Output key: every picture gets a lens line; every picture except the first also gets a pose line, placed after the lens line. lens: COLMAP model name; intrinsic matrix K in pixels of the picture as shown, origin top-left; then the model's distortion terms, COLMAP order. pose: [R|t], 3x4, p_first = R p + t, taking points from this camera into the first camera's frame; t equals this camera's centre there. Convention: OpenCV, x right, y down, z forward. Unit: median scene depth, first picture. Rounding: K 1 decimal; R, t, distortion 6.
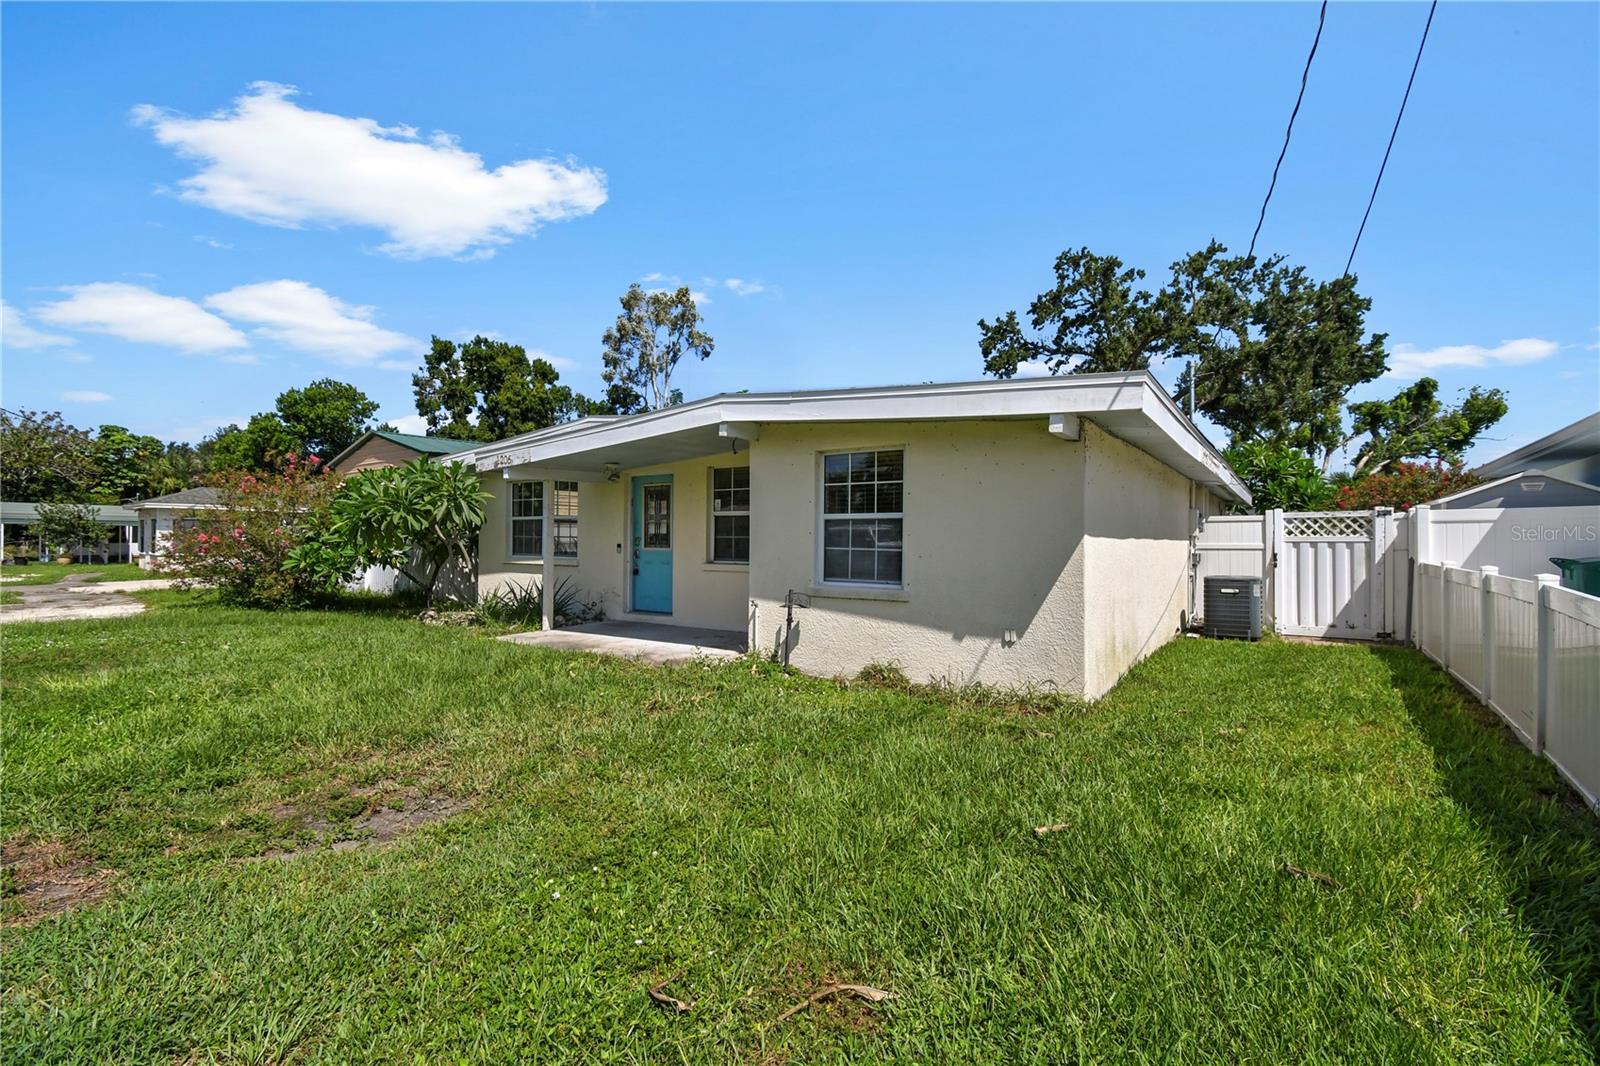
lens RADIAL K [[710.5, 0, 800.7], [0, 710.5, 541.8], [0, 0, 1]] dist [0.025434, -0.034472]
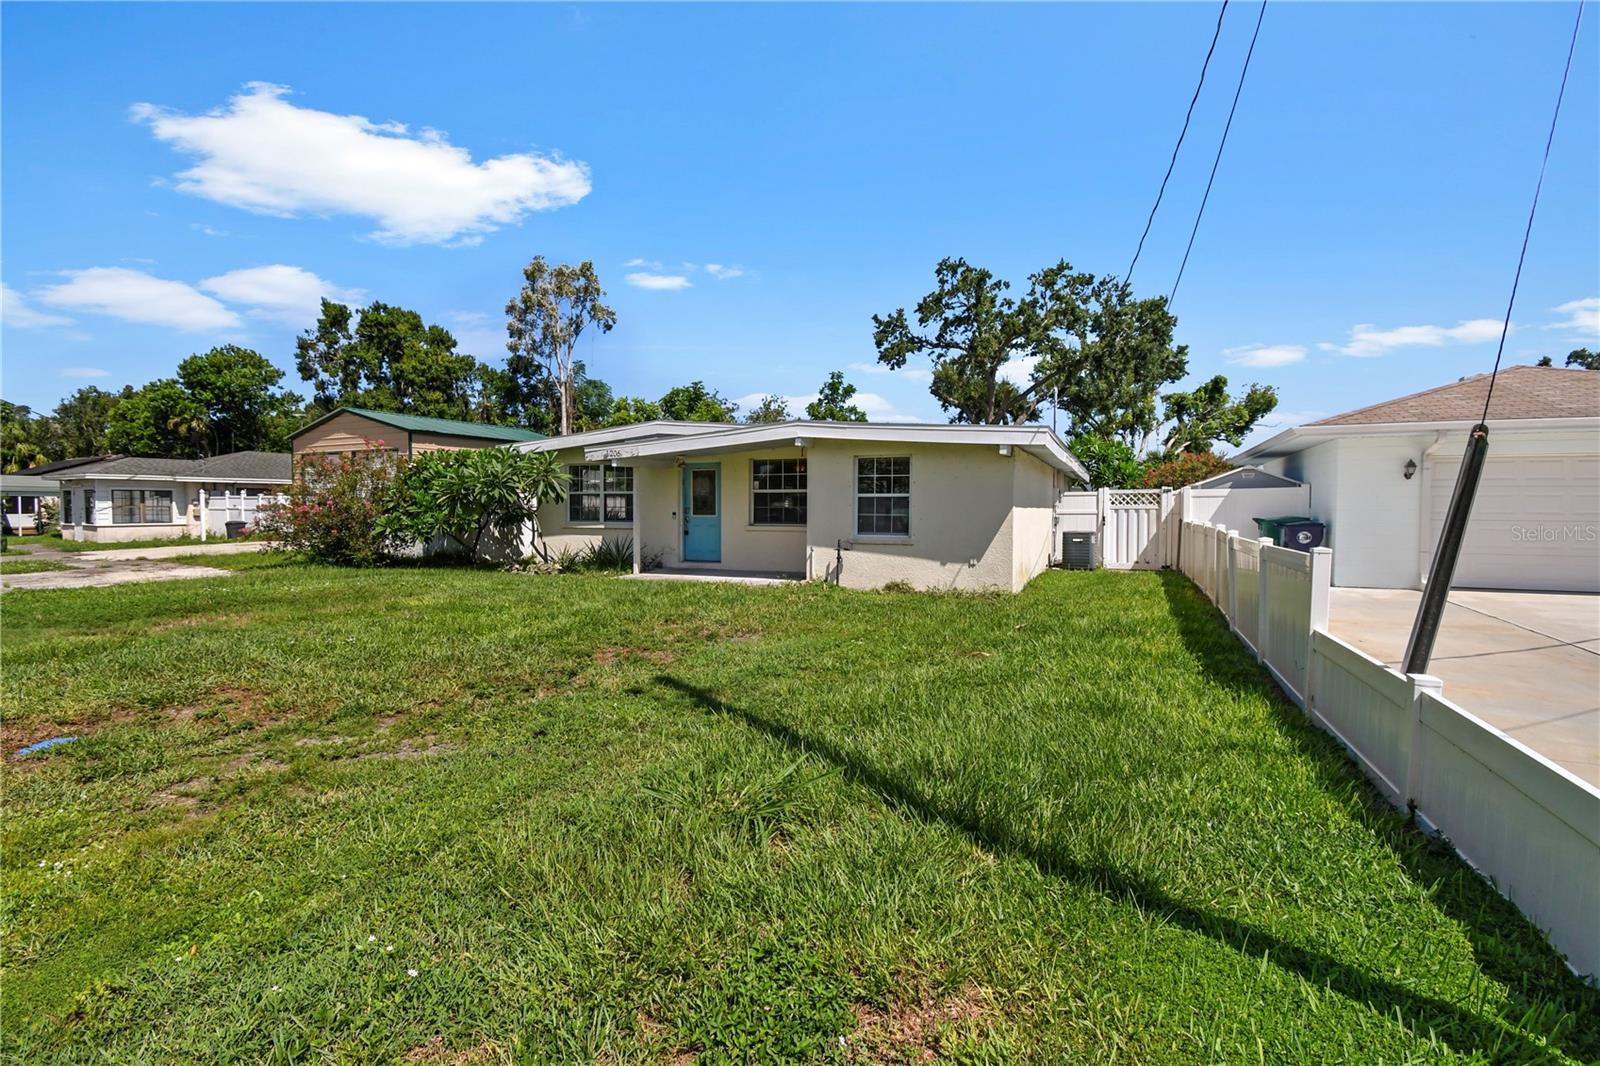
lens RADIAL K [[710.5, 0, 800.7], [0, 710.5, 541.8], [0, 0, 1]] dist [0.025434, -0.034472]
pose [[0.983000, -0.012259, 0.183198, -0.084547], [0.003769, 0.998905, 0.046622, -0.001080], [-0.183569, -0.045139, 0.981970, -0.127184]]
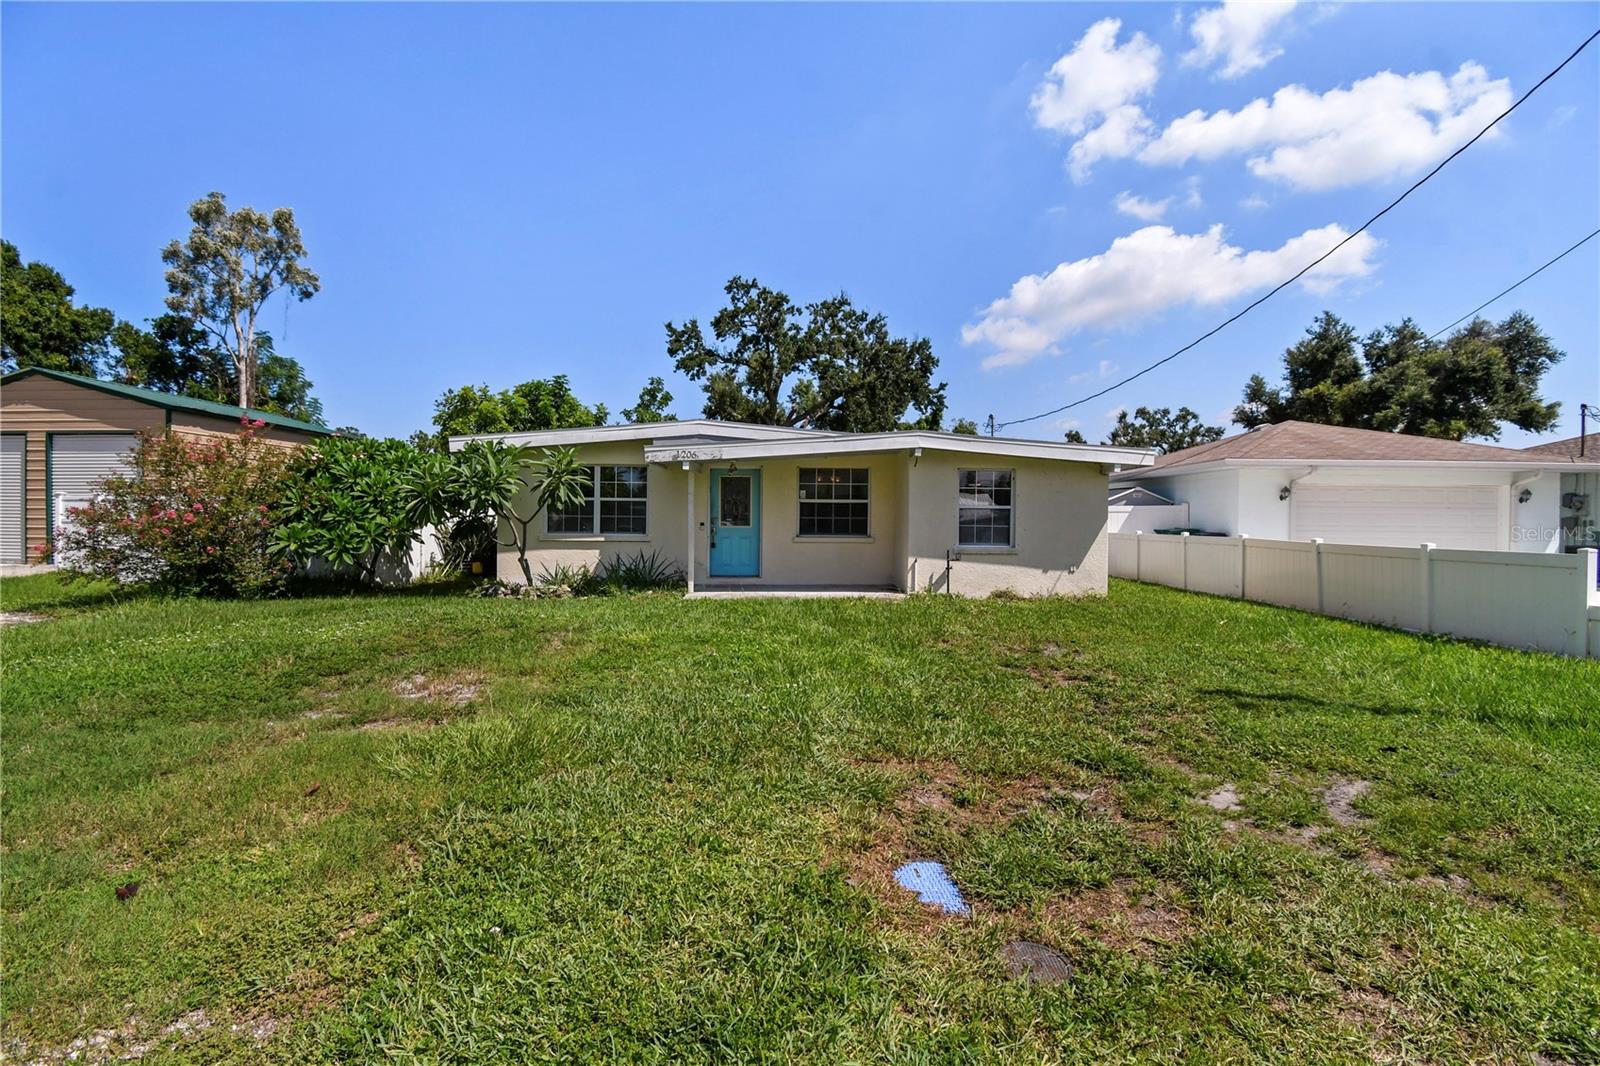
lens RADIAL K [[711.3, 0, 800.0], [0, 711.3, 533.0], [0, 0, 1]] dist [0.015011, -0.023258]
pose [[0.804696, -0.007561, 0.593639, -0.269221], [-0.002770, 0.999860, 0.016490, 0.000047], [-0.593681, -0.014914, 0.804562, -0.029548]]
